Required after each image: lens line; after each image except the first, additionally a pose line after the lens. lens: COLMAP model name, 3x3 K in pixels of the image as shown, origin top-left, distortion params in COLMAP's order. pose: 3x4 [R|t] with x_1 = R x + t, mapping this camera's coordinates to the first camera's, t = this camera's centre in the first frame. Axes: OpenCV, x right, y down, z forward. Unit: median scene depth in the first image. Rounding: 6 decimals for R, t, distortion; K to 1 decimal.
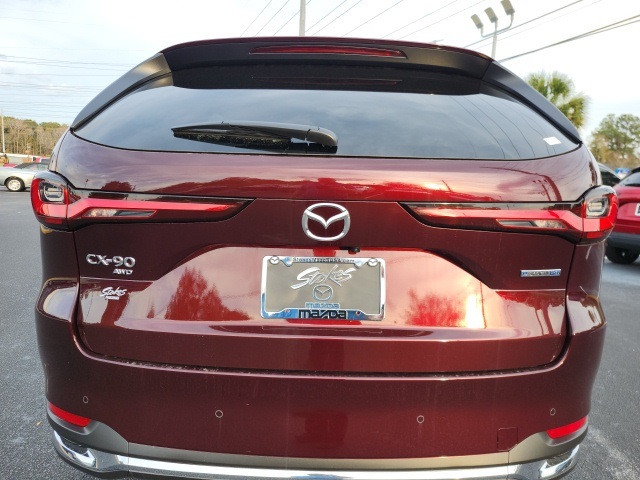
lens RADIAL K [[447.3, 0, 316.0], [0, 447.3, 241.0], [0, 0, 1]] dist [0.047690, -0.042520]
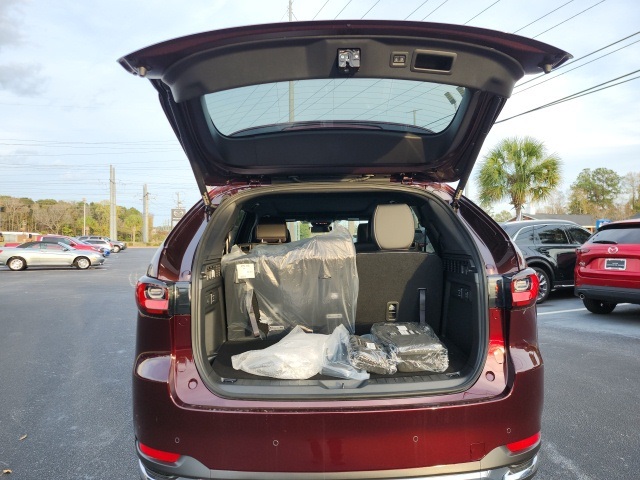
lens RADIAL K [[447.3, 0, 322.9], [0, 447.3, 238.2], [0, 0, 1]] dist [0.047690, -0.042520]
pose [[0.998509, -0.045711, 0.029845, -0.074036], [0.049502, 0.988631, -0.141978, -0.046288], [-0.023015, 0.143244, 0.989420, -0.486635]]
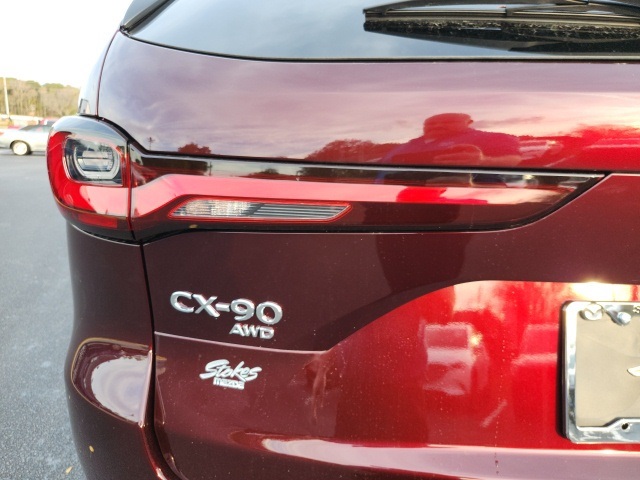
lens RADIAL K [[447.3, 0, 322.9], [0, 447.3, 240.7], [0, 0, 1]] dist [0.047690, -0.042520]
pose [[0.999978, -0.003470, -0.005729, -0.339762], [0.003918, 0.996776, 0.080141, -0.061304], [0.005433, -0.080162, 0.996767, 0.522591]]
